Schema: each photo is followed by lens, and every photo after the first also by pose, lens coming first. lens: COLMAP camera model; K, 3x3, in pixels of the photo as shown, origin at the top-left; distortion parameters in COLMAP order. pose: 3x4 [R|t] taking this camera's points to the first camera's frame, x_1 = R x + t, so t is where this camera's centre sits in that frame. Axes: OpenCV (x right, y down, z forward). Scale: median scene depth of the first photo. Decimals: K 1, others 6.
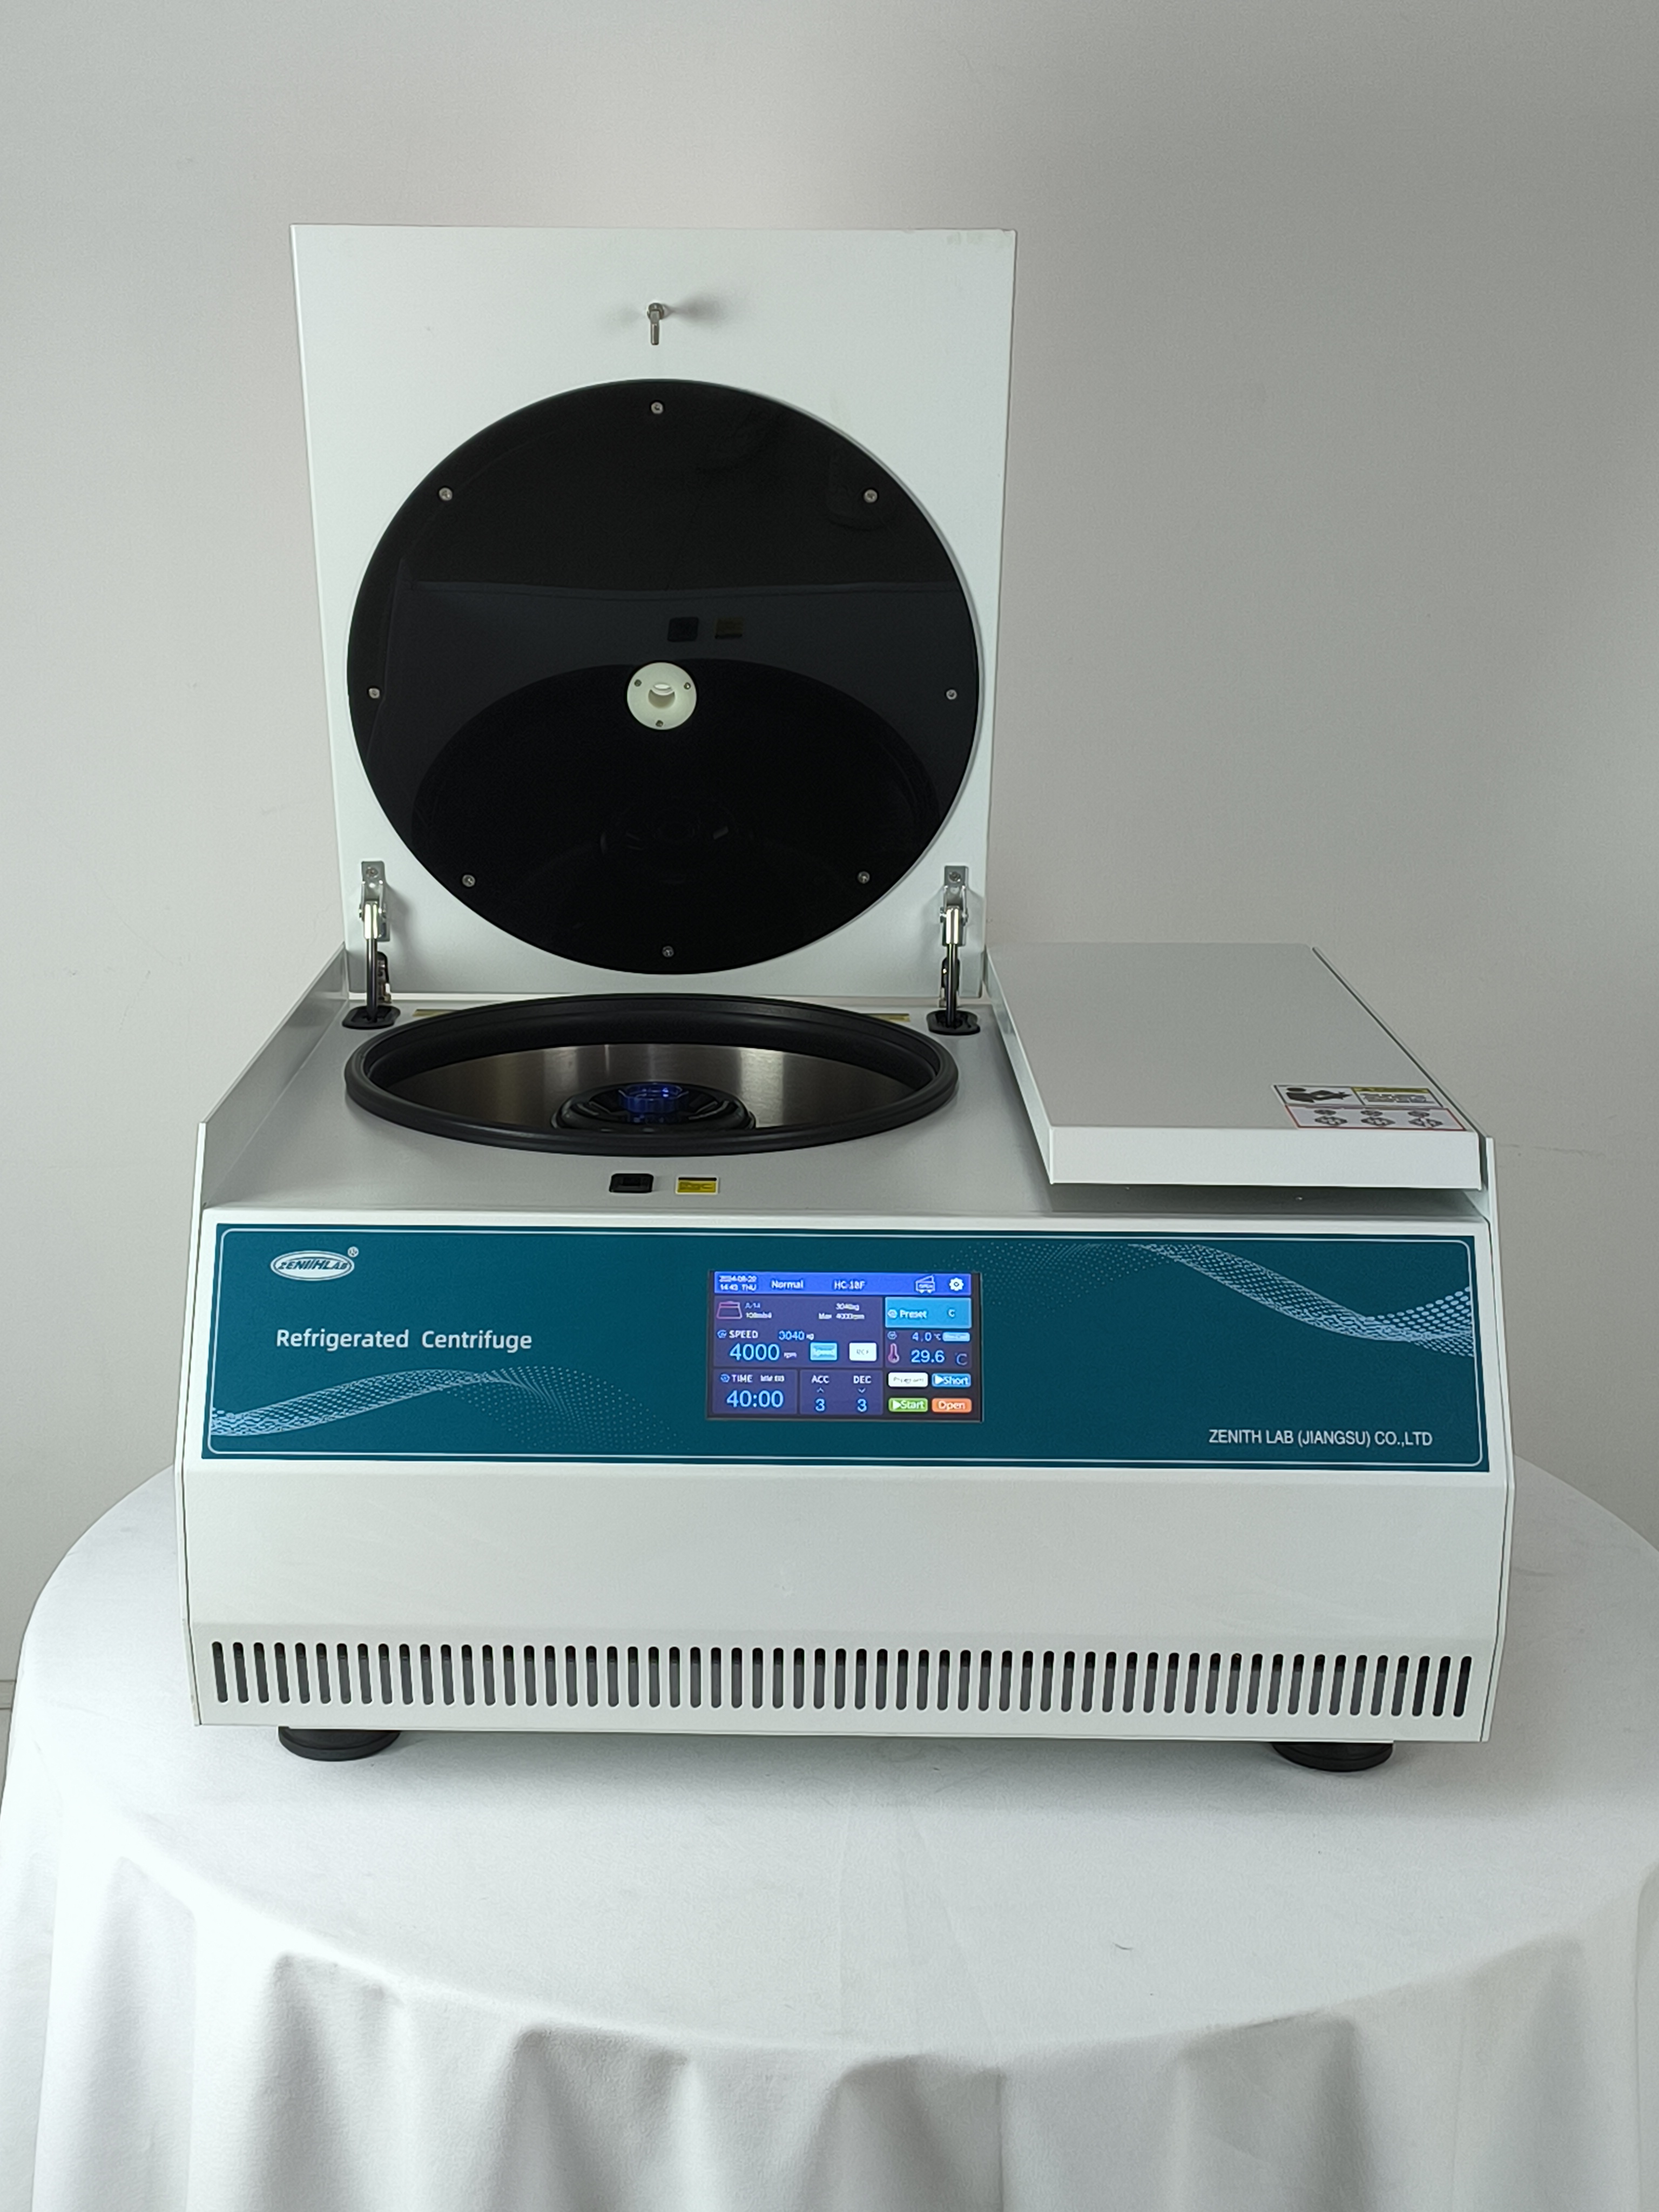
lens RADIAL K [[2927.7, 0, 767.6], [0, 2927.7, 1081.7], [0, 0, 1]] dist [0.022557, 0.000000]
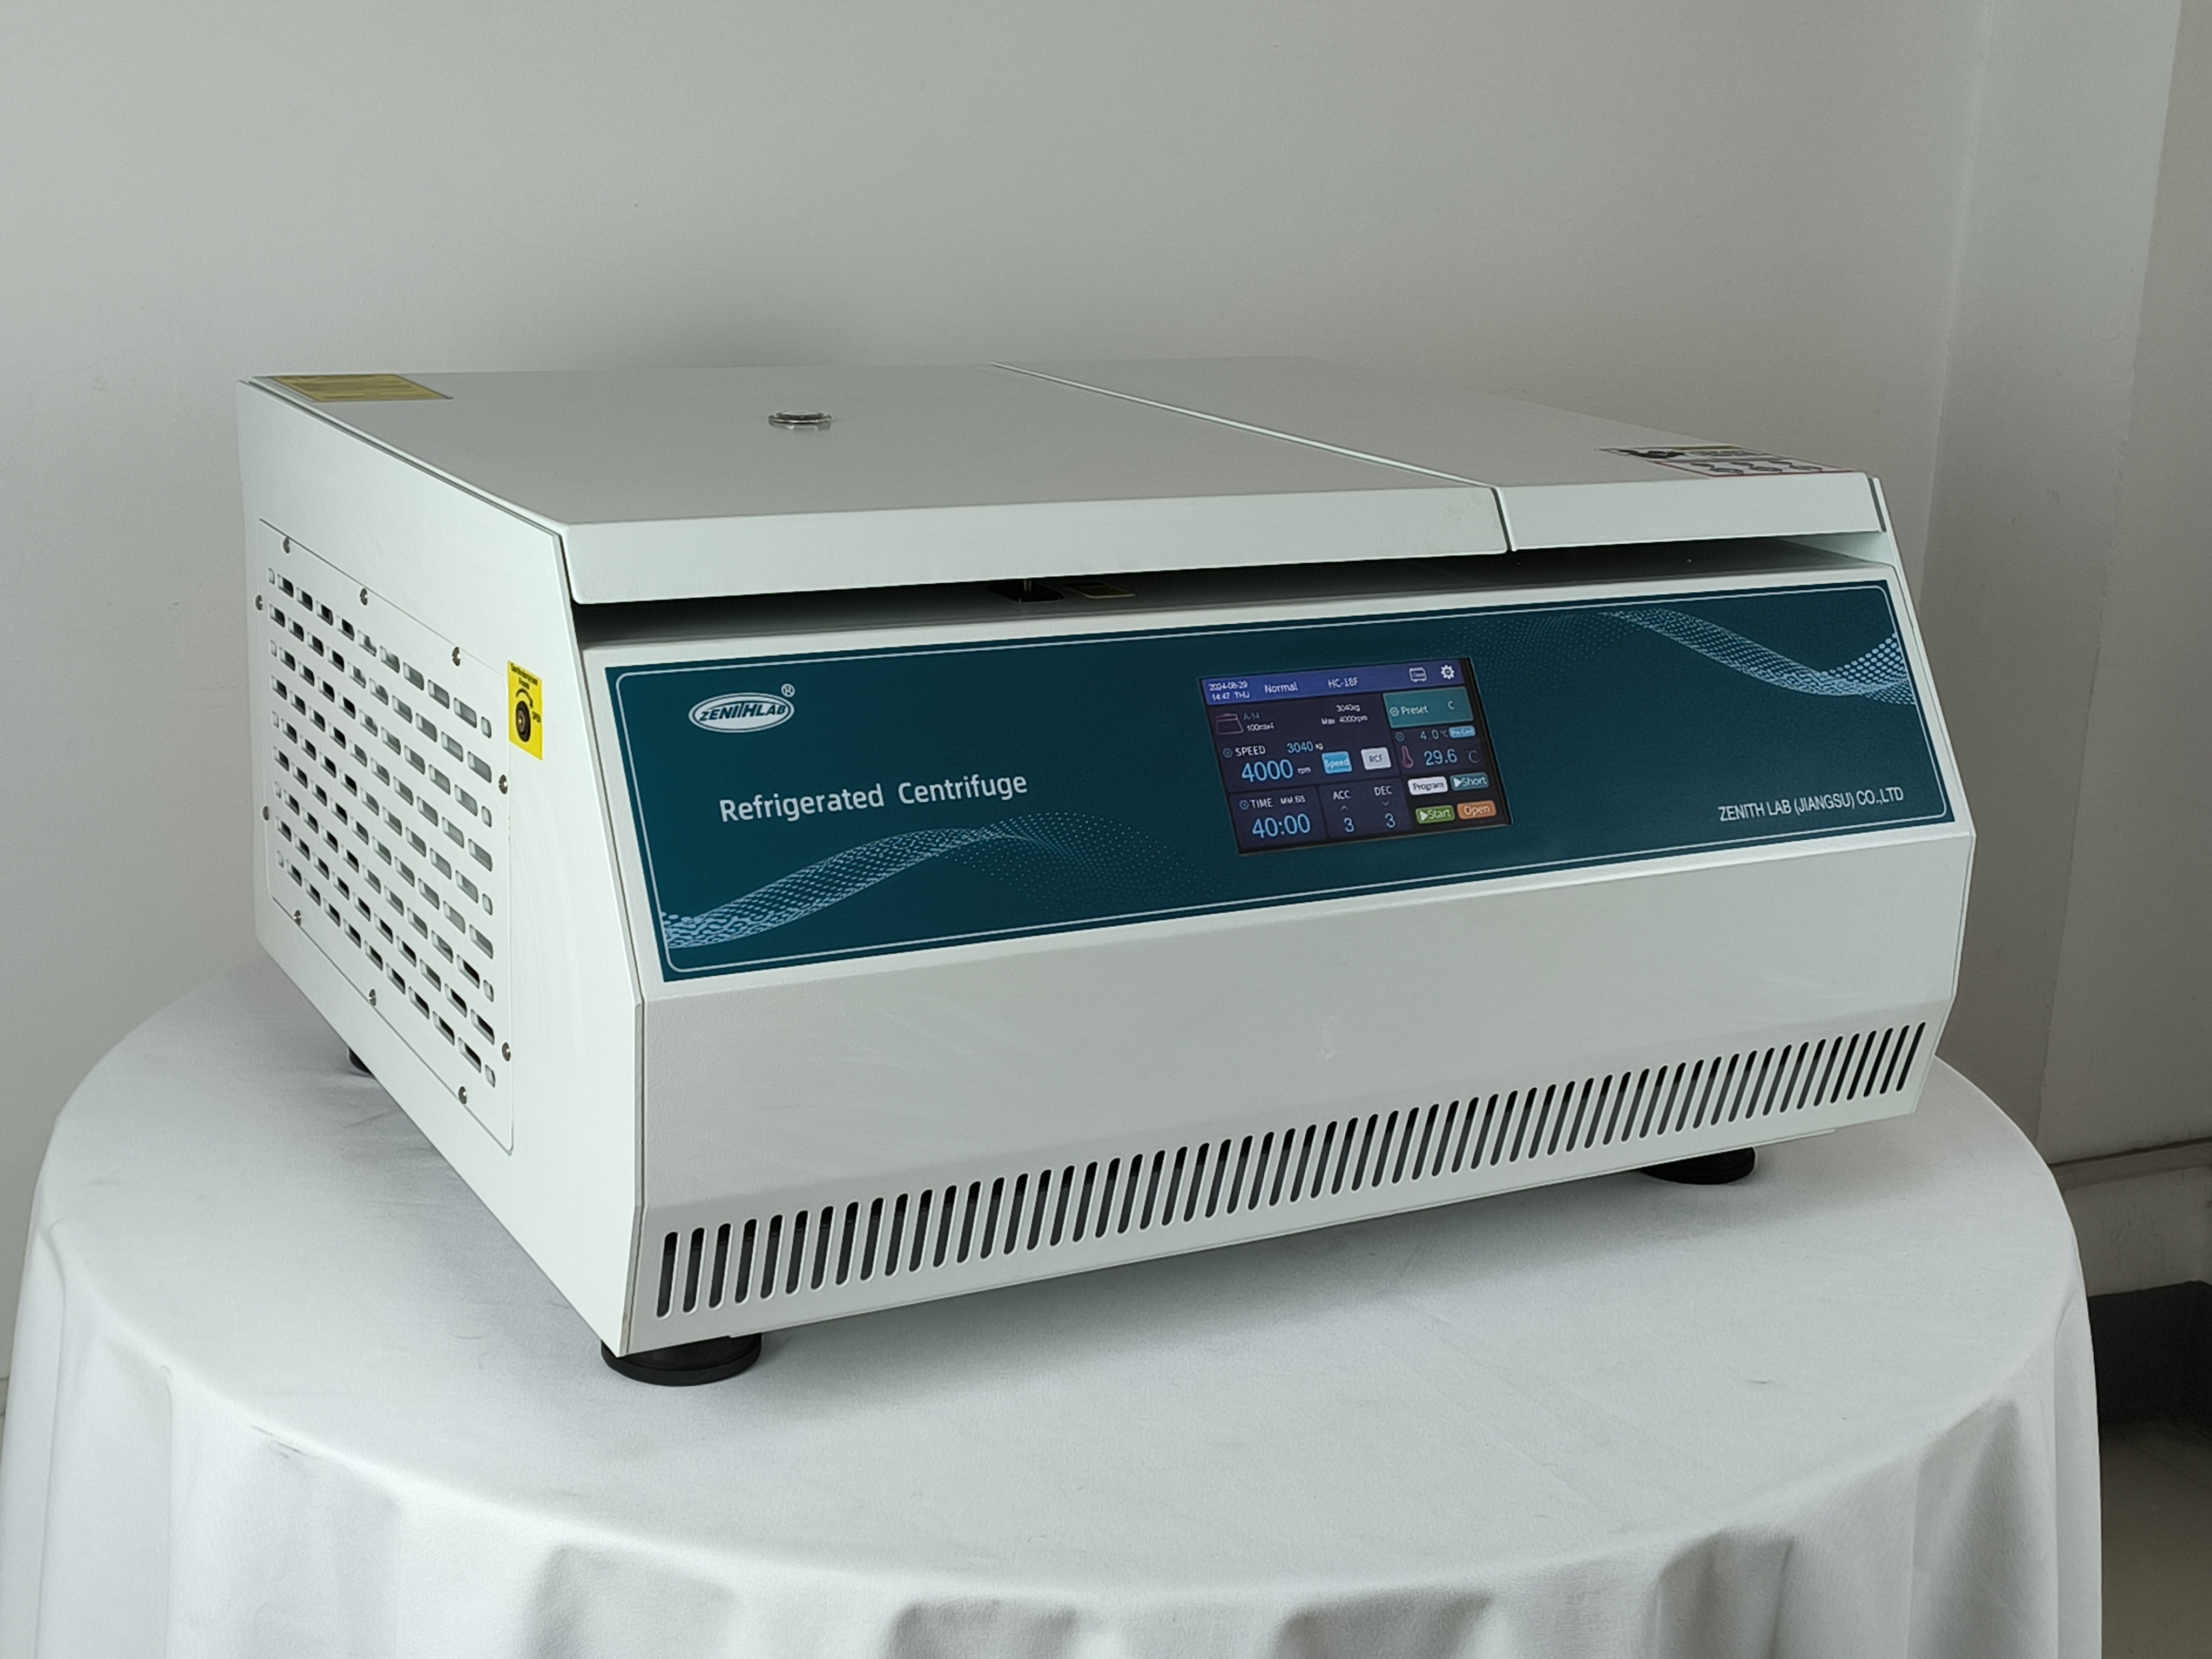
lens RADIAL K [[2927.7, 0, 1119.9], [0, 2927.7, 823.3], [0, 0, 1]] dist [0.022557, 0.000000]
pose [[0.866035, -0.100325, 0.489815, -0.440749], [0.084435, 0.994938, 0.054498, 0.058532], [-0.492803, -0.005840, 0.870121, 0.306060]]
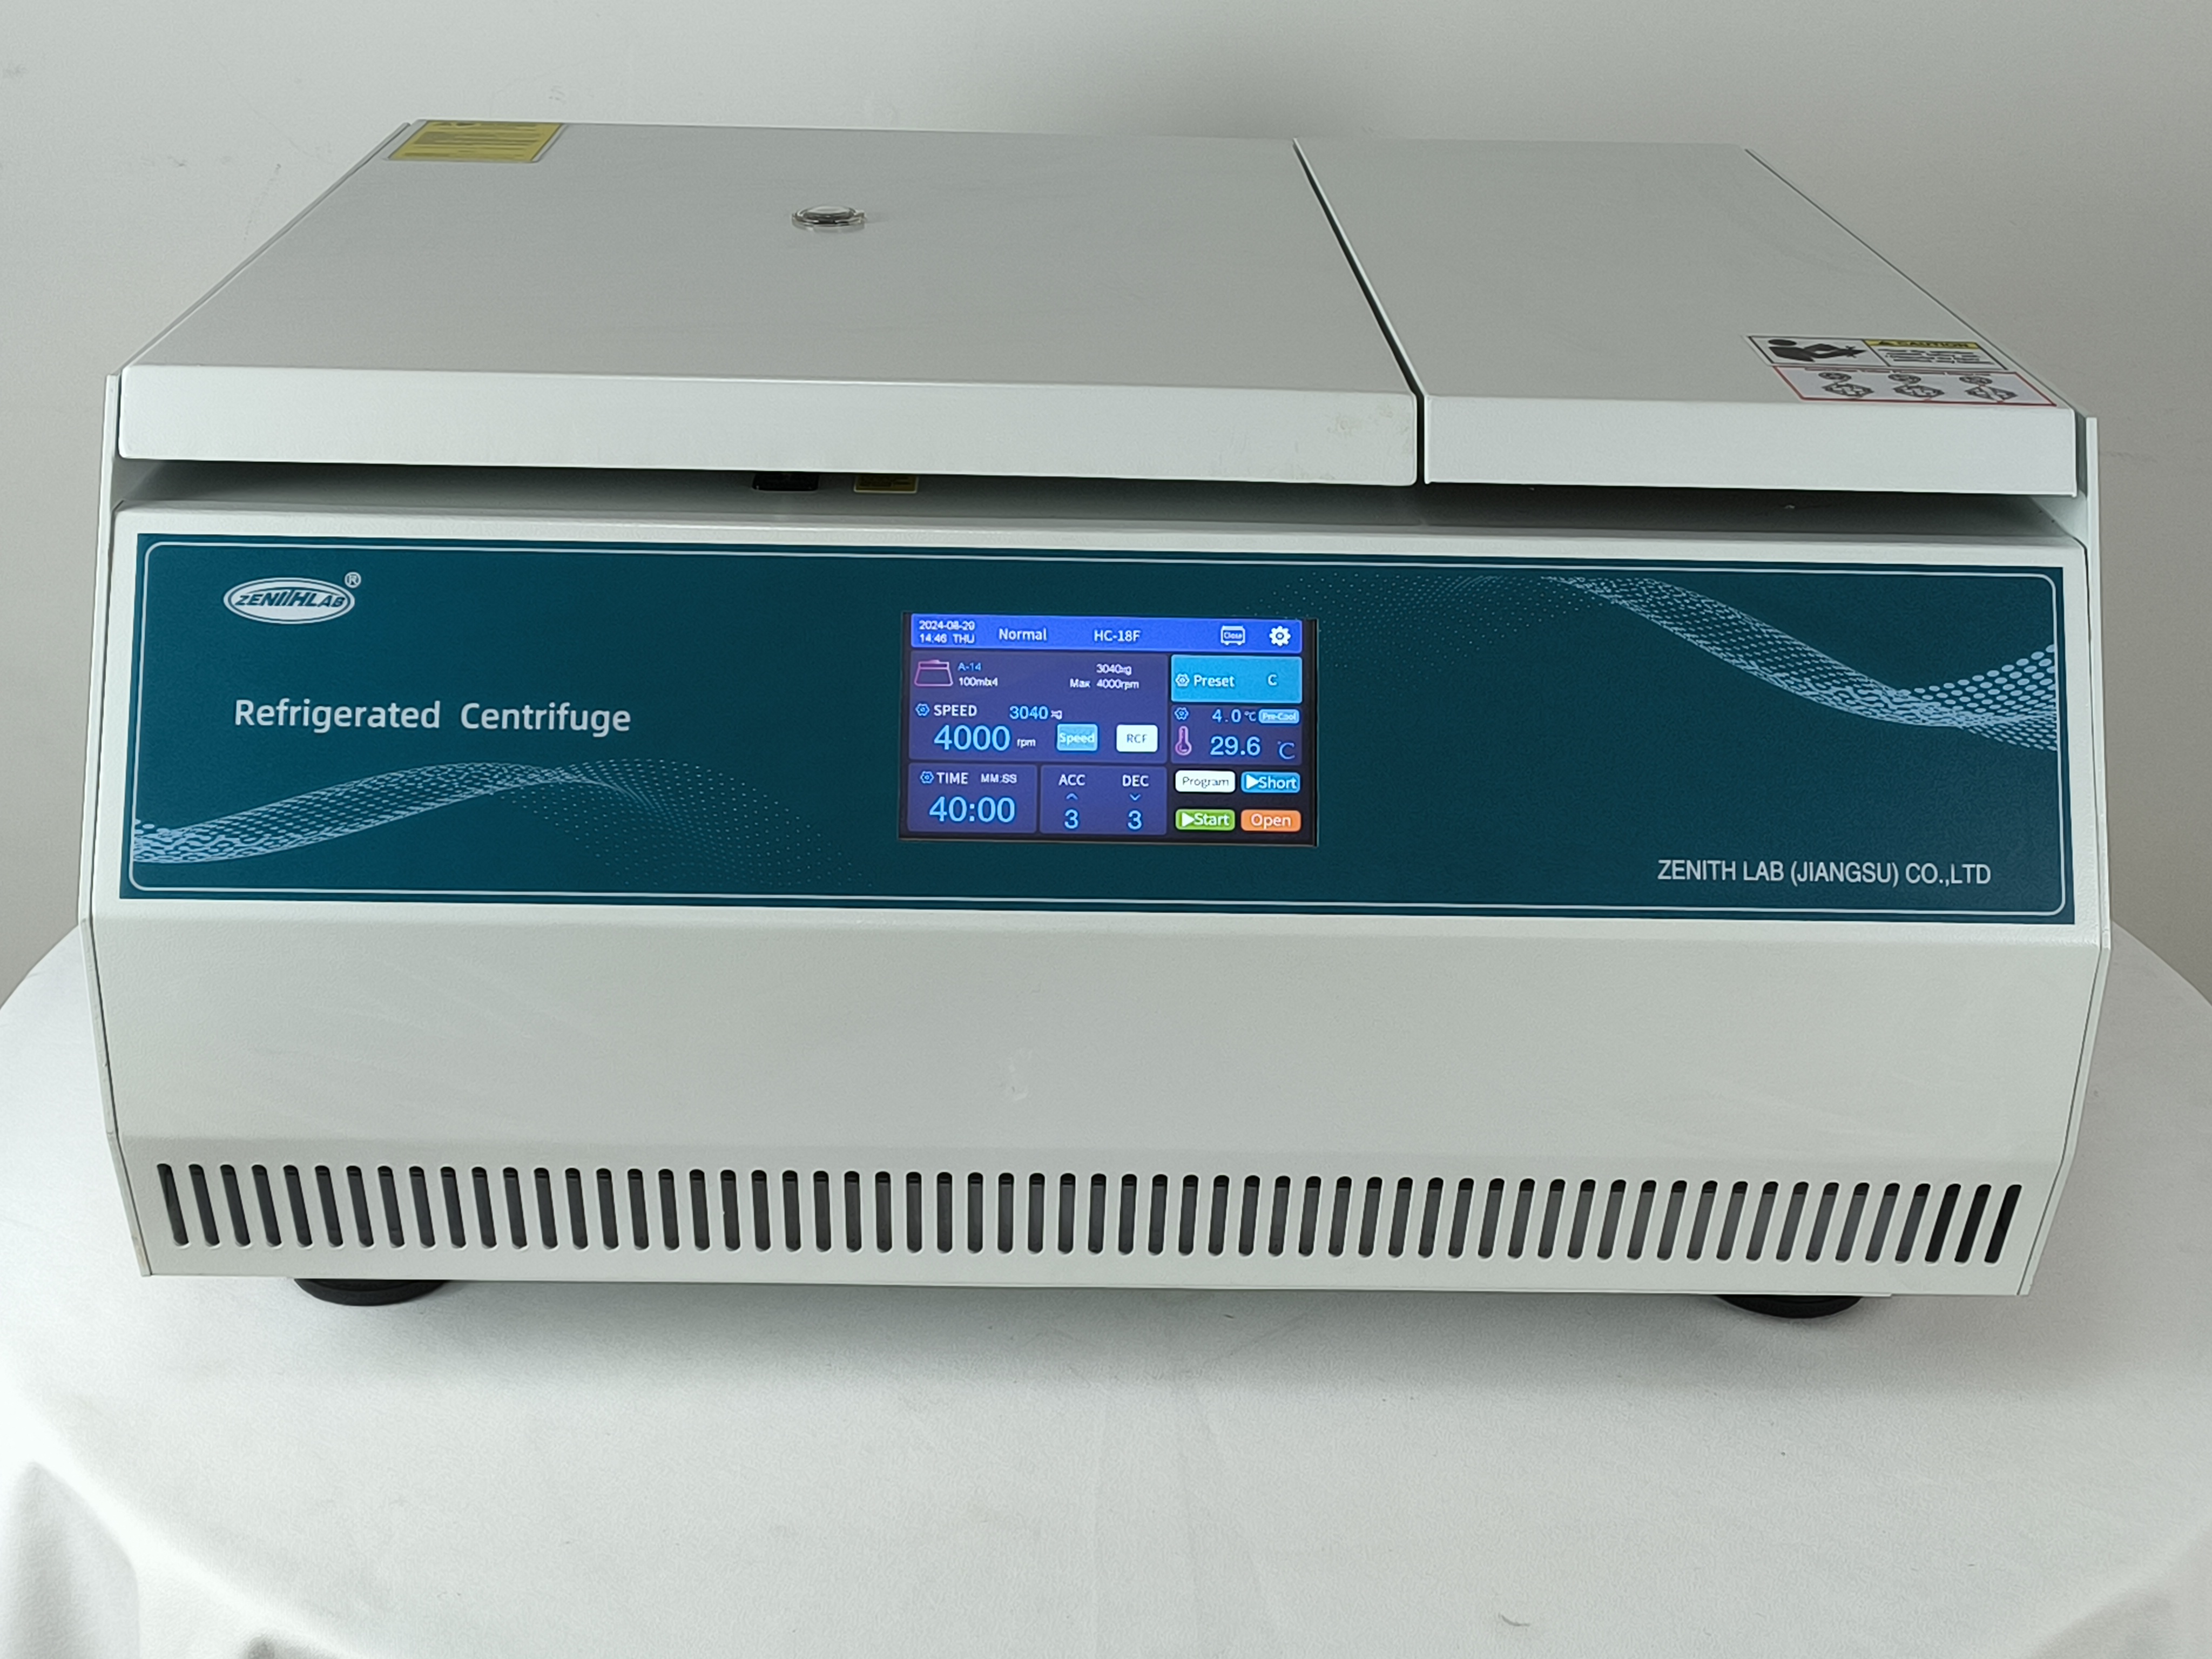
lens RADIAL K [[2927.7, 0, 1097.1], [0, 2927.7, 842.0], [0, 0, 1]] dist [0.022557, 0.000000]
pose [[0.999405, 0.004299, 0.034235, 0.001204], [-0.009841, 0.986514, 0.163384, 0.007735], [-0.033071, -0.163623, 0.985968, 0.346689]]
